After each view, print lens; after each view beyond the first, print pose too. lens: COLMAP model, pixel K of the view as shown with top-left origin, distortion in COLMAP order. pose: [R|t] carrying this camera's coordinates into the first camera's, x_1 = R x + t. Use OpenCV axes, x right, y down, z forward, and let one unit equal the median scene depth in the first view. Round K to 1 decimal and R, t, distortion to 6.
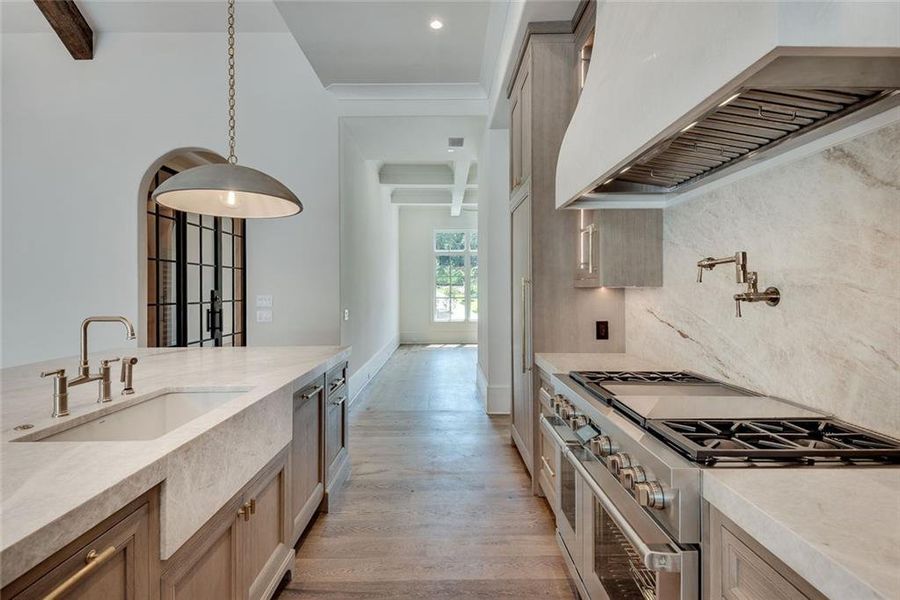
lens RADIAL K [[447.9, 0, 448.5], [0, 447.9, 288.6], [0, 0, 1]] dist [0.000023, -0.000104]
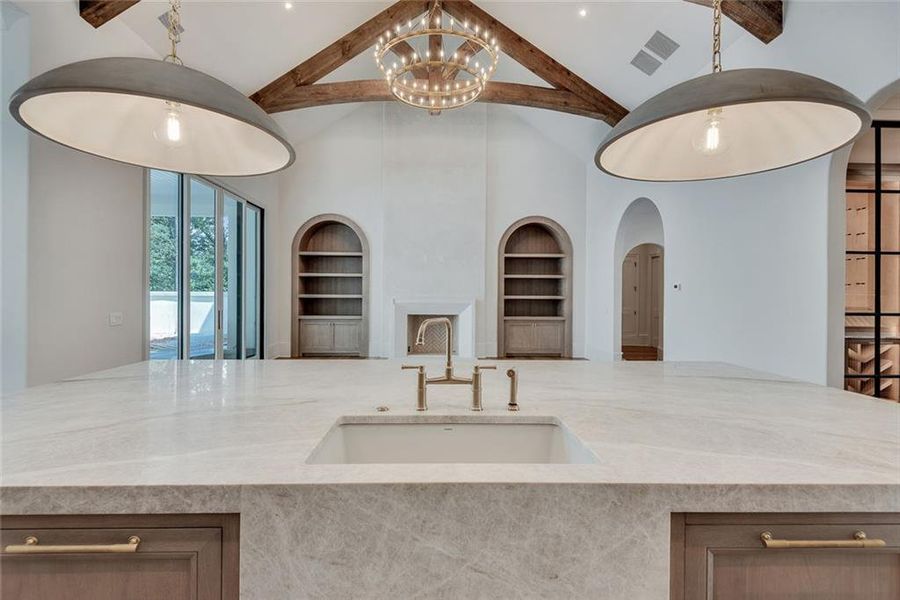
lens RADIAL K [[414.1, 0, 452.1], [0, 414.1, 303.6], [0, 0, 1]] dist [0.011053, -0.000849]
pose [[0.014202, 0.027035, -0.999534, 0.109916], [-0.002203, 0.999633, 0.027006, 0.007534], [0.999897, 0.001818, 0.014257, 1.057291]]
